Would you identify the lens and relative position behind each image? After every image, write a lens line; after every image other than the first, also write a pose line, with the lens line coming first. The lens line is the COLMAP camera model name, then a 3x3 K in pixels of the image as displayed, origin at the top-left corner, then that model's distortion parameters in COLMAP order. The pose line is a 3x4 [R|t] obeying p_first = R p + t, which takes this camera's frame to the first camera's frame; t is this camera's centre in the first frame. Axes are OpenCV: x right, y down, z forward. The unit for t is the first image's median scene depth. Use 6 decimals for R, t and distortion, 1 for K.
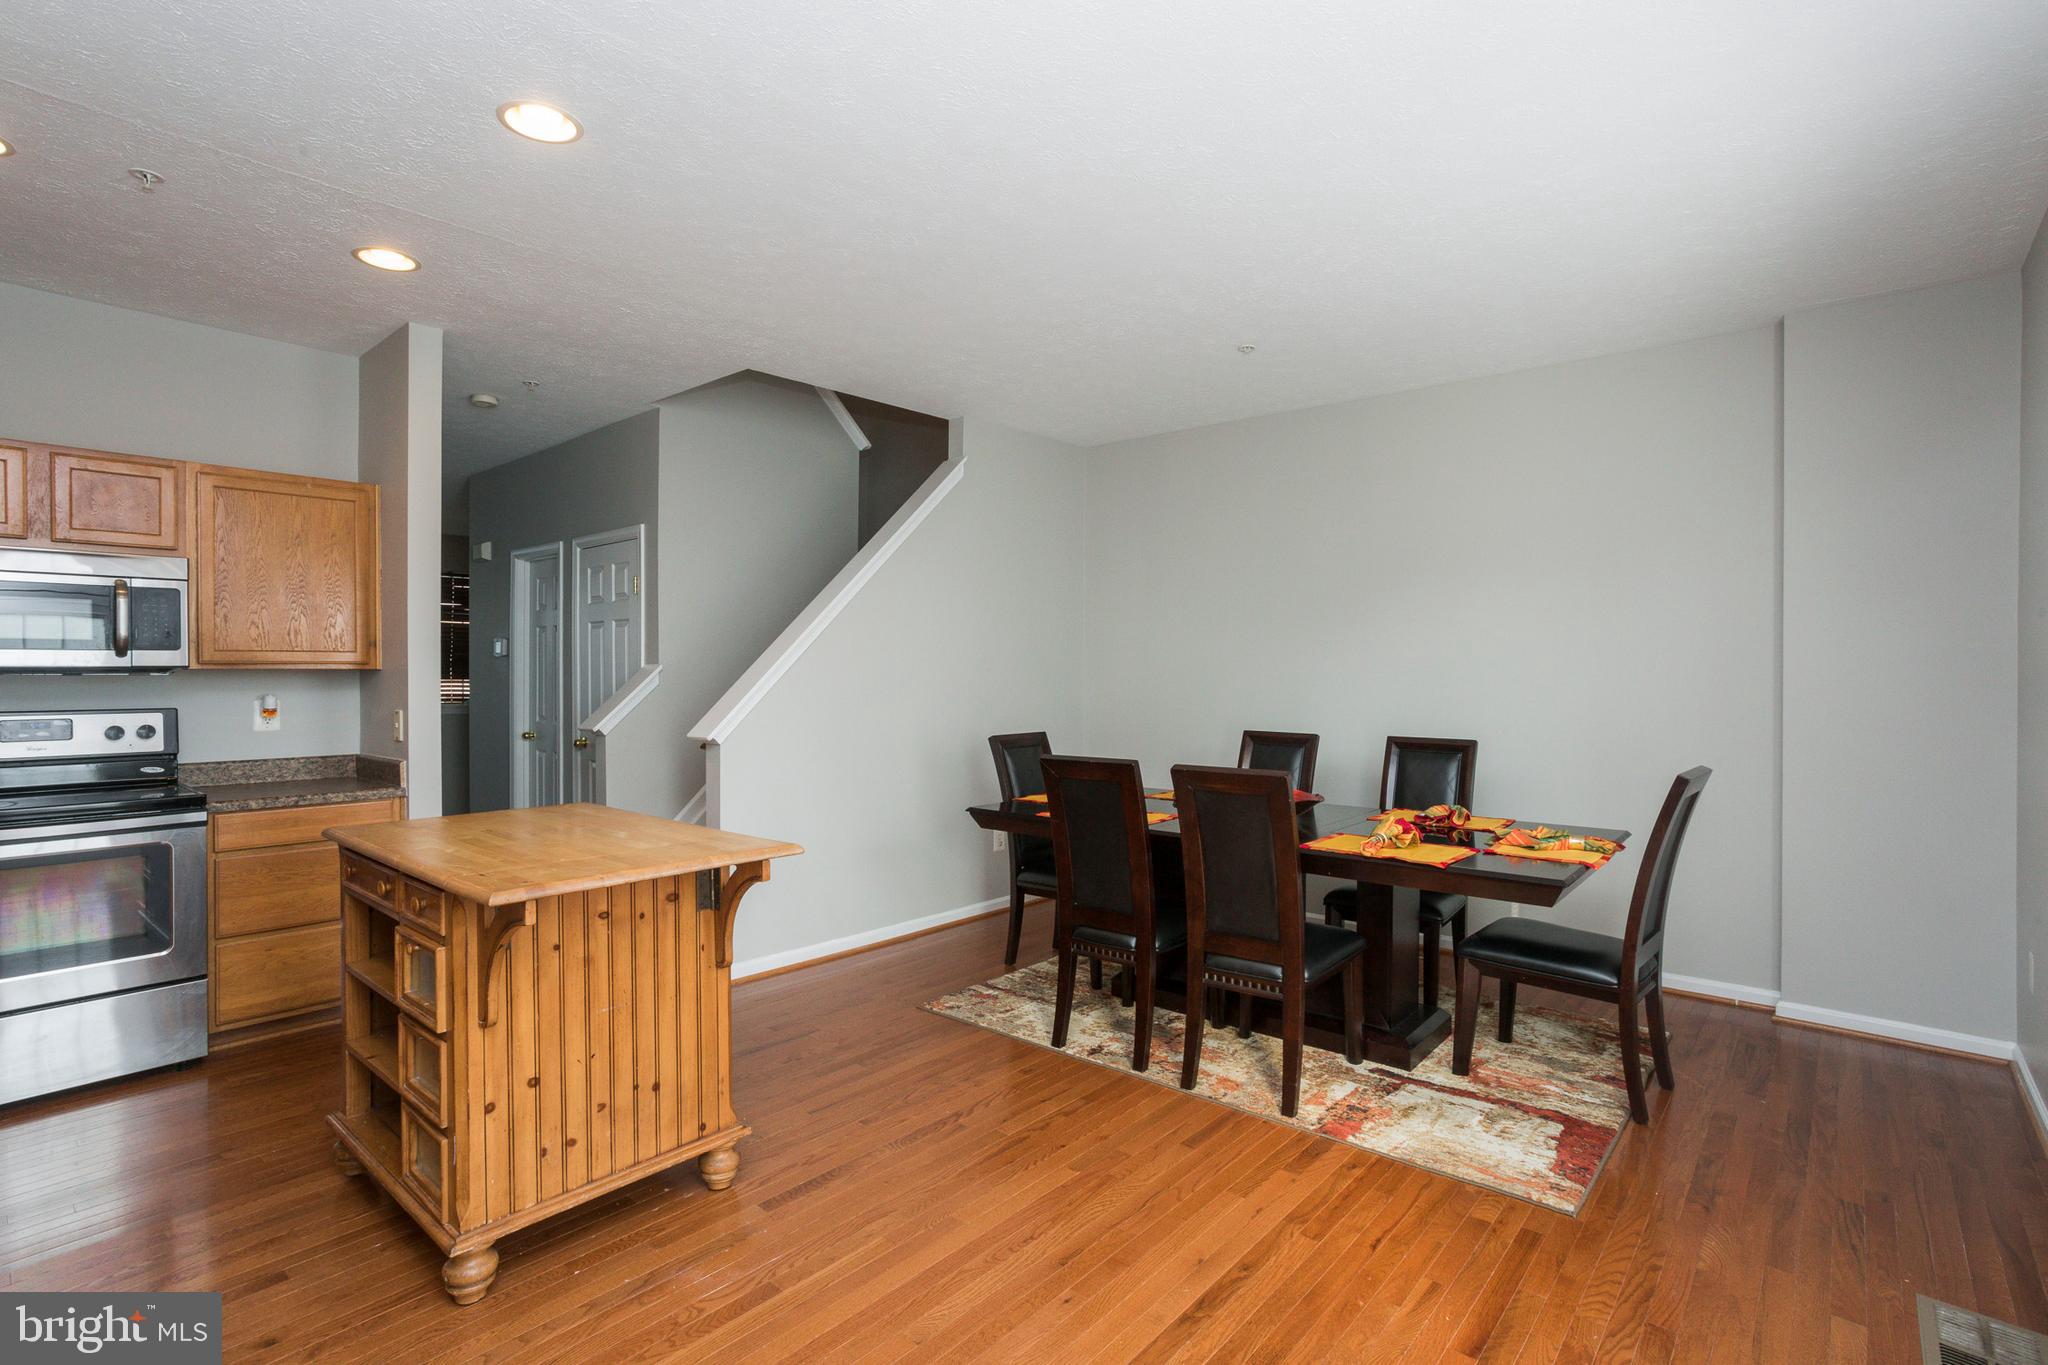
lens RADIAL K [[1032.6, 0, 1033.9], [0, 1032.6, 677.9], [0, 0, 1]] dist [-0.023924, 0.000188]
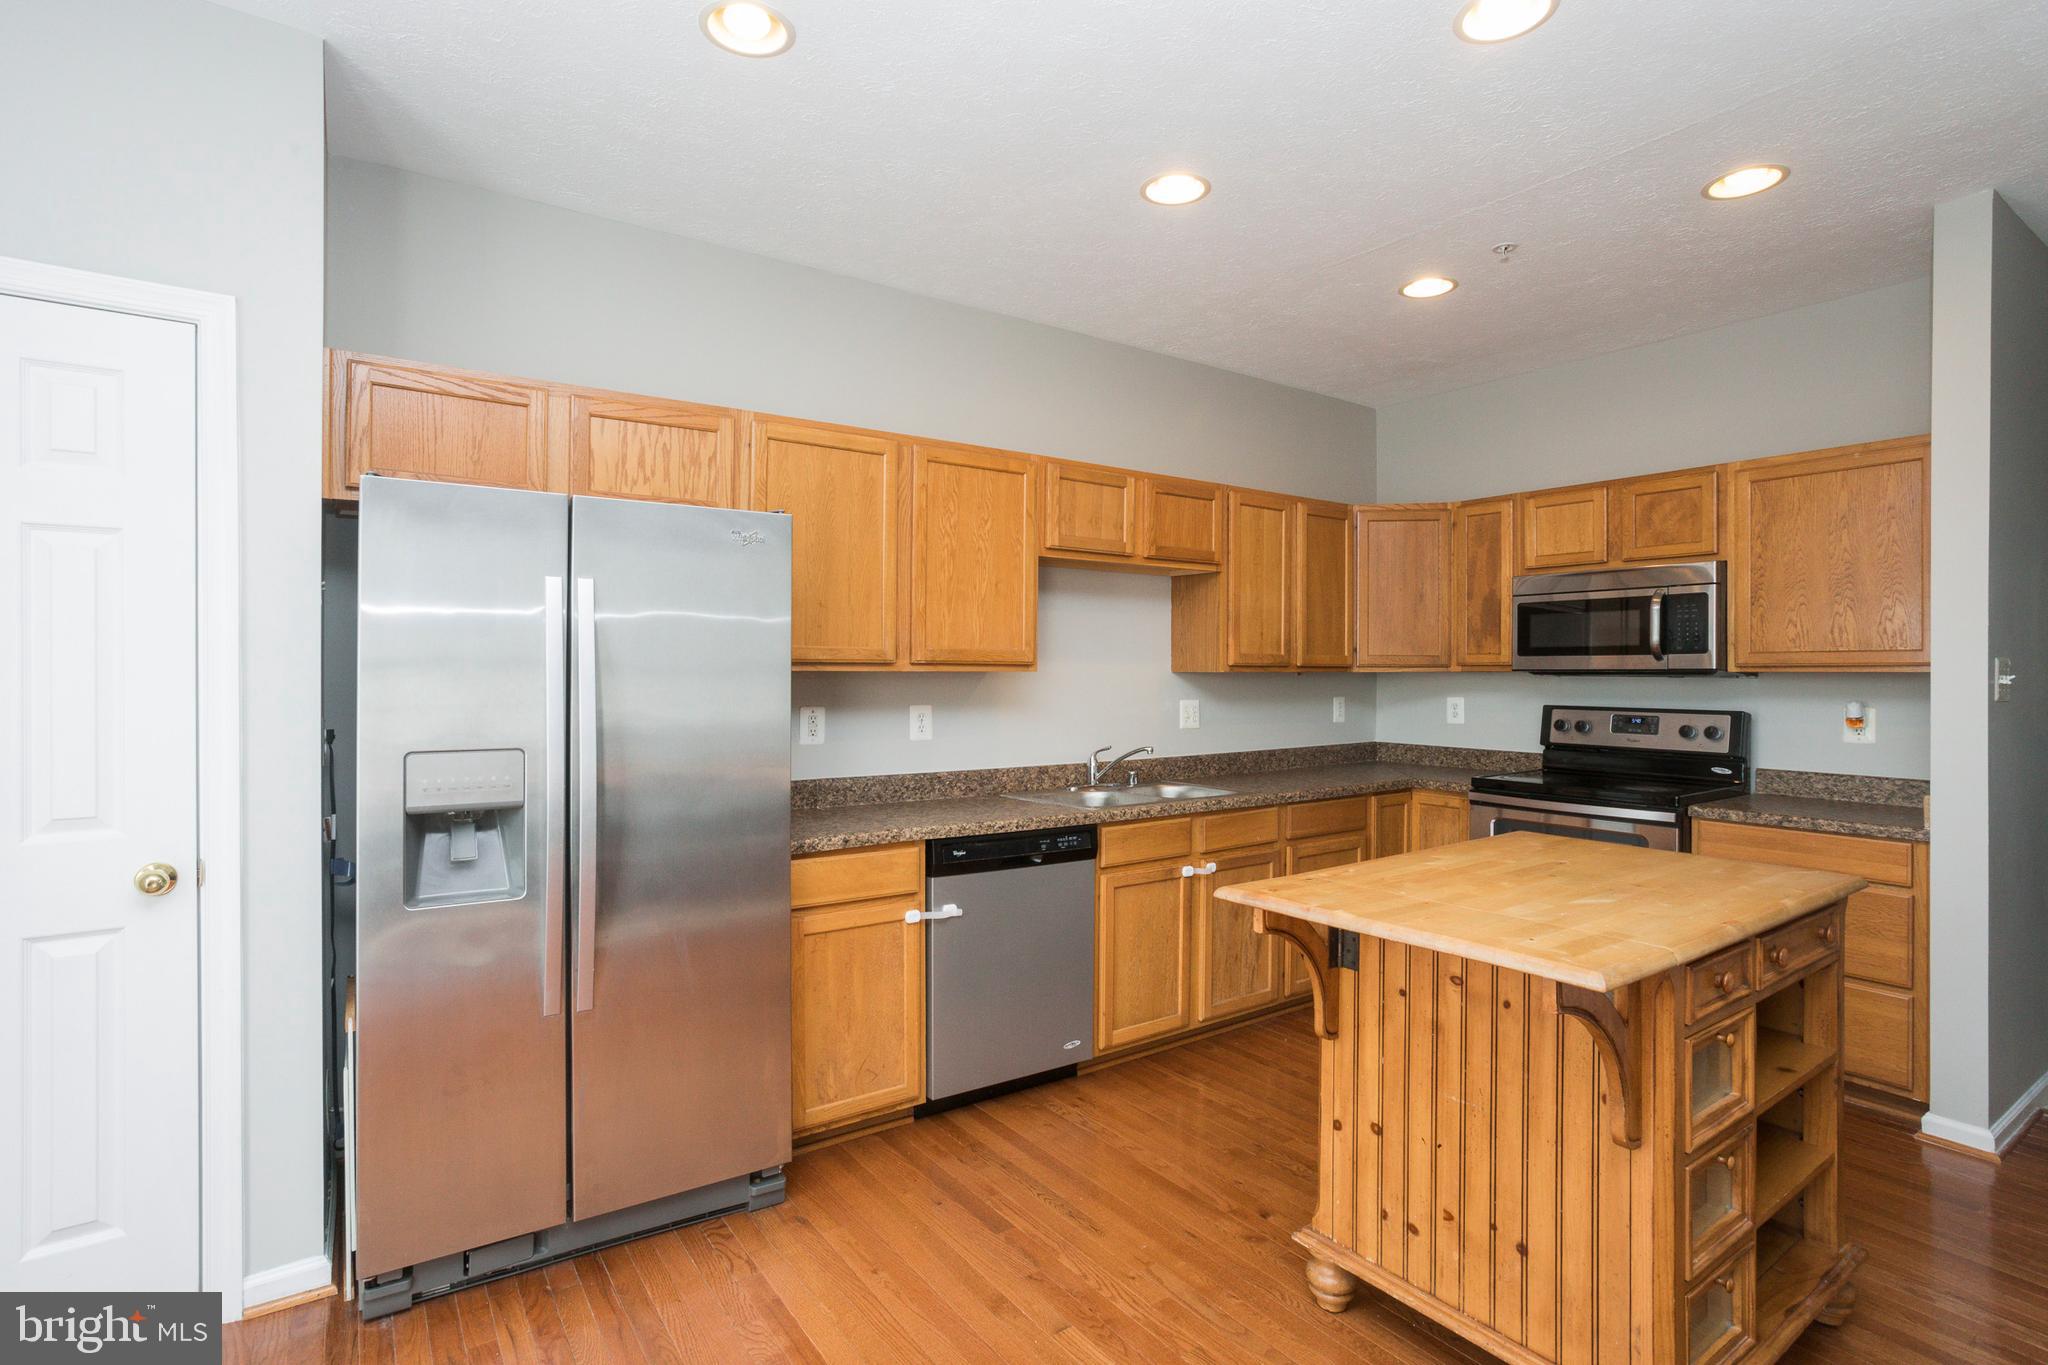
lens RADIAL K [[1000.0, 0, 1018.6], [0, 1000.0, 668.7], [0, 0, 1]] dist [-0.034476, 0.014697]
pose [[-0.276303, -0.002518, -0.961067, 0.394995], [-0.009998, 0.999950, 0.000254, -0.007488], [0.961018, 0.009679, -0.276315, 0.838715]]
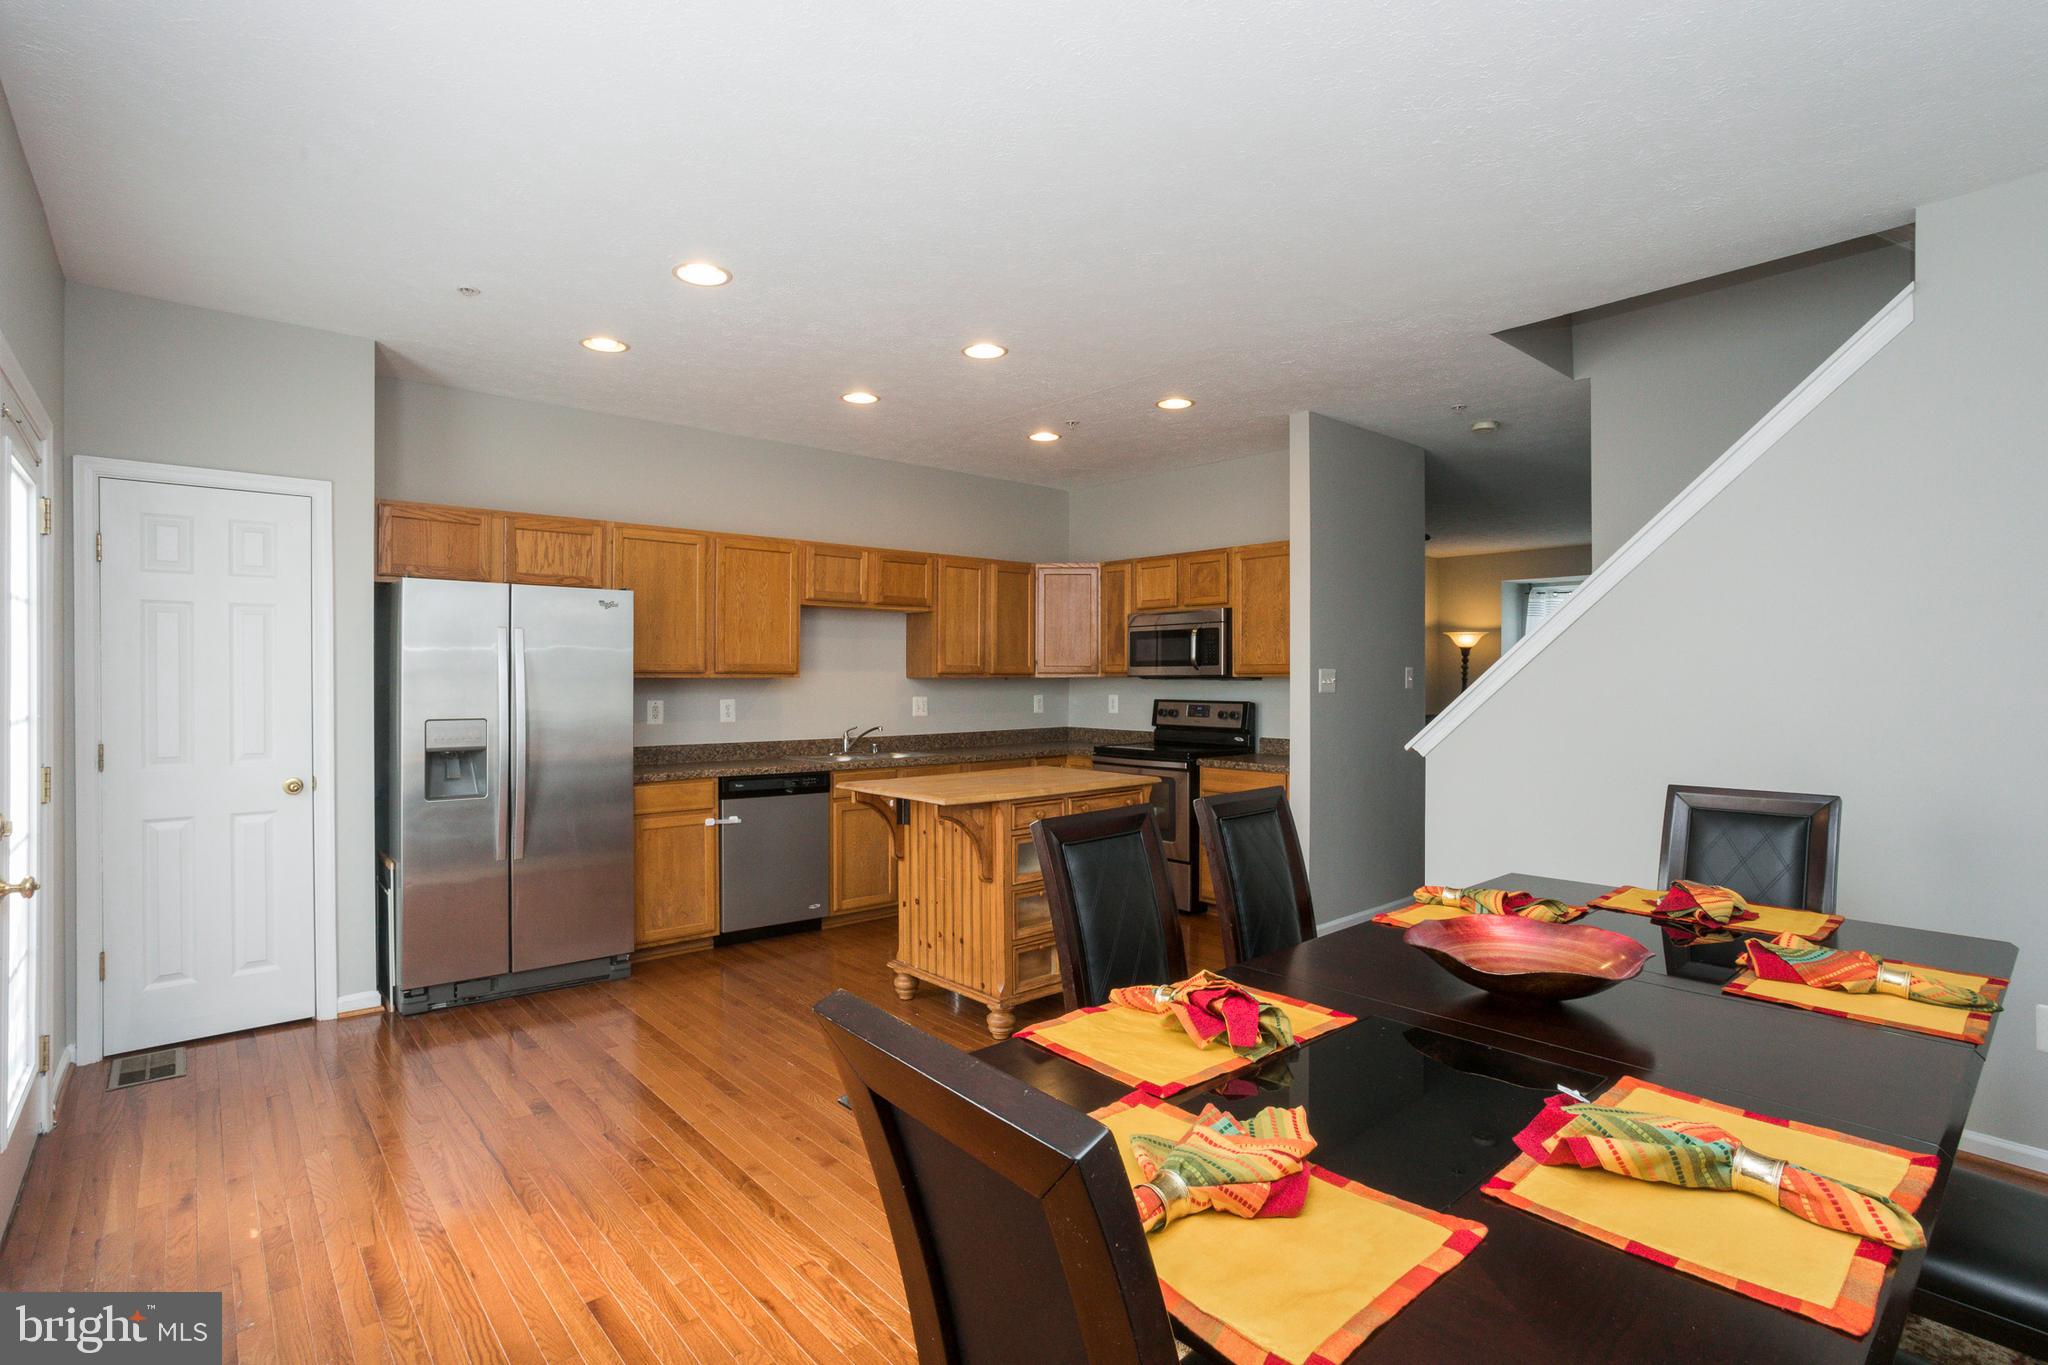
lens RADIAL K [[1048.3, 0, 983.8], [0, 1048.3, 677.3], [0, 0, 1]] dist [-0.019892, 0.000539]
pose [[-0.224642, 0.000696, -0.974441, 1.189200], [-0.008592, 0.999959, 0.002695, -0.013175], [0.974404, 0.008978, -0.224627, 1.380457]]
